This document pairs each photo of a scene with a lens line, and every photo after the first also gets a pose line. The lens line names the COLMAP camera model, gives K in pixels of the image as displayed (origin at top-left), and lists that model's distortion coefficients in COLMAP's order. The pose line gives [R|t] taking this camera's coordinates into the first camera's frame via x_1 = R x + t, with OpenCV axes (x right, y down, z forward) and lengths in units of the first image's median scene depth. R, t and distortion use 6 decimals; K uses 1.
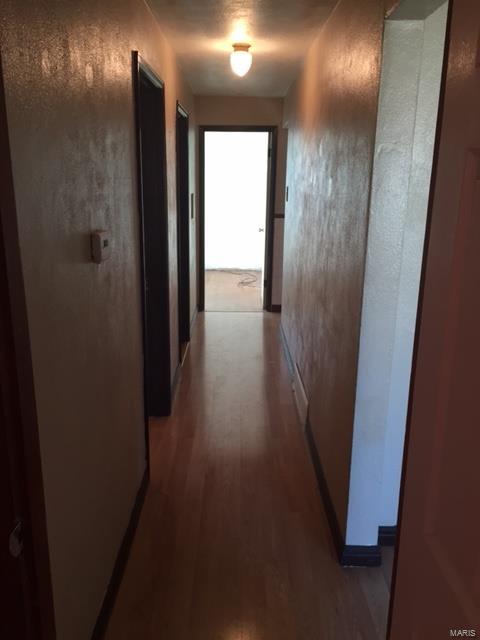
lens RADIAL K [[546.4, 0, 239.4], [0, 546.4, 317.6], [0, 0, 1]] dist [0.054301, -0.058622]
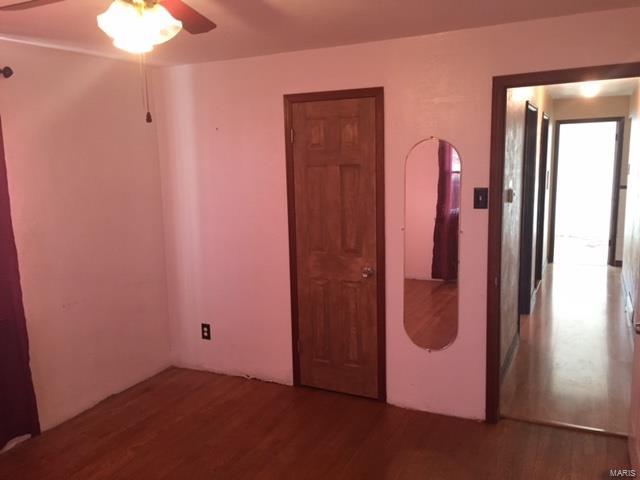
lens RADIAL K [[546.4, 0, 323.8], [0, 546.4, 240.9], [0, 0, 1]] dist [0.054301, -0.058622]
pose [[0.898297, 0.031527, -0.438256, 0.015191], [-0.078787, 0.992814, -0.090070, 0.098300], [0.432267, 0.115439, 0.894326, -0.385907]]
